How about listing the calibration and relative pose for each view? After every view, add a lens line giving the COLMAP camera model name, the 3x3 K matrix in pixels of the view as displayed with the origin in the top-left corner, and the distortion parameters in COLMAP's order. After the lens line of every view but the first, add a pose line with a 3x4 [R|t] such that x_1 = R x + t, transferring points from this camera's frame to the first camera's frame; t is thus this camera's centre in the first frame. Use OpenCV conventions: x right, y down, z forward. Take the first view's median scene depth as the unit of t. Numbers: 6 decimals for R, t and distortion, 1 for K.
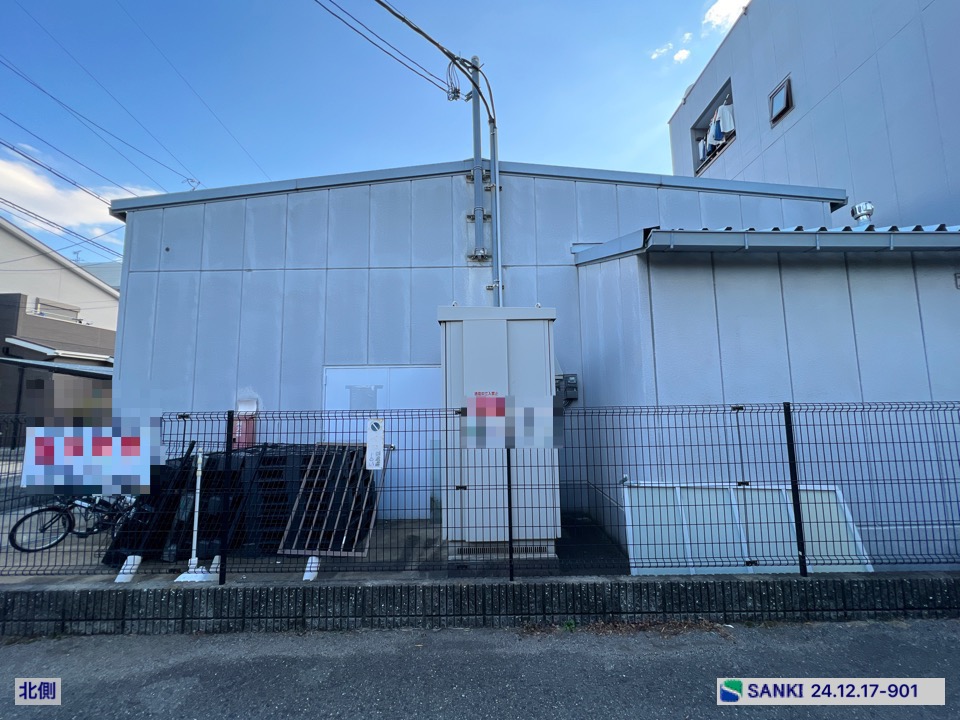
lens RADIAL K [[384.8, 0, 480.2], [0, 384.8, 362.6], [0, 0, 1]] dist [-0.003589, 0.000390]
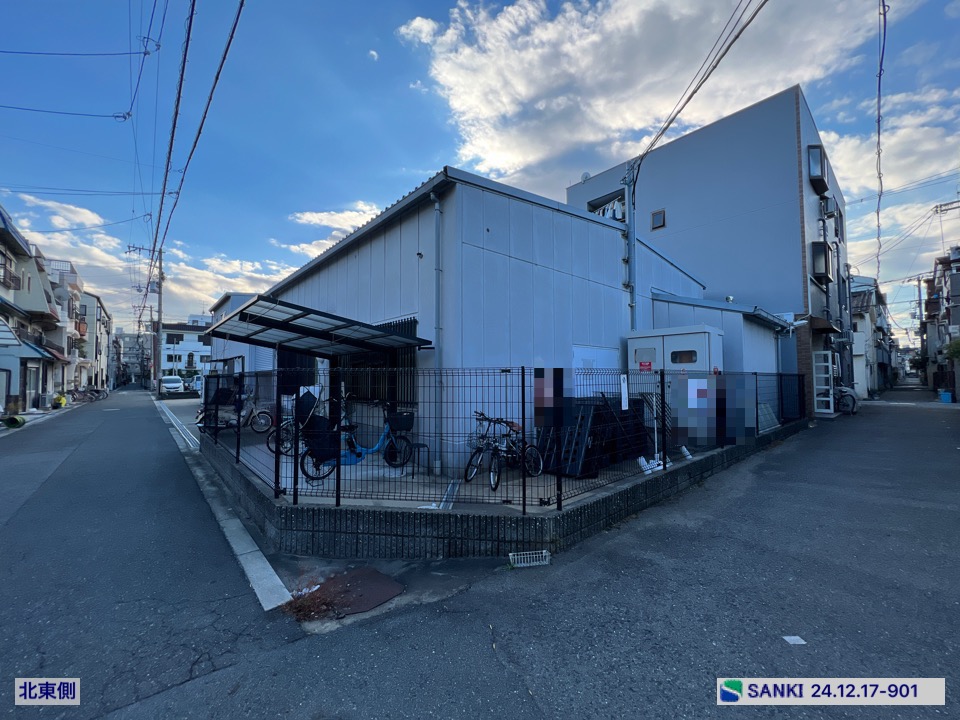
lens RADIAL K [[384.8, 0, 480.2], [0, 384.8, 362.6], [0, 0, 1]] dist [-0.003589, 0.000390]
pose [[0.723283, 0.027306, 0.690012, -1.612248], [-0.098151, 0.993138, 0.063581, 0.025171], [-0.683541, -0.113713, 0.721000, 0.148855]]
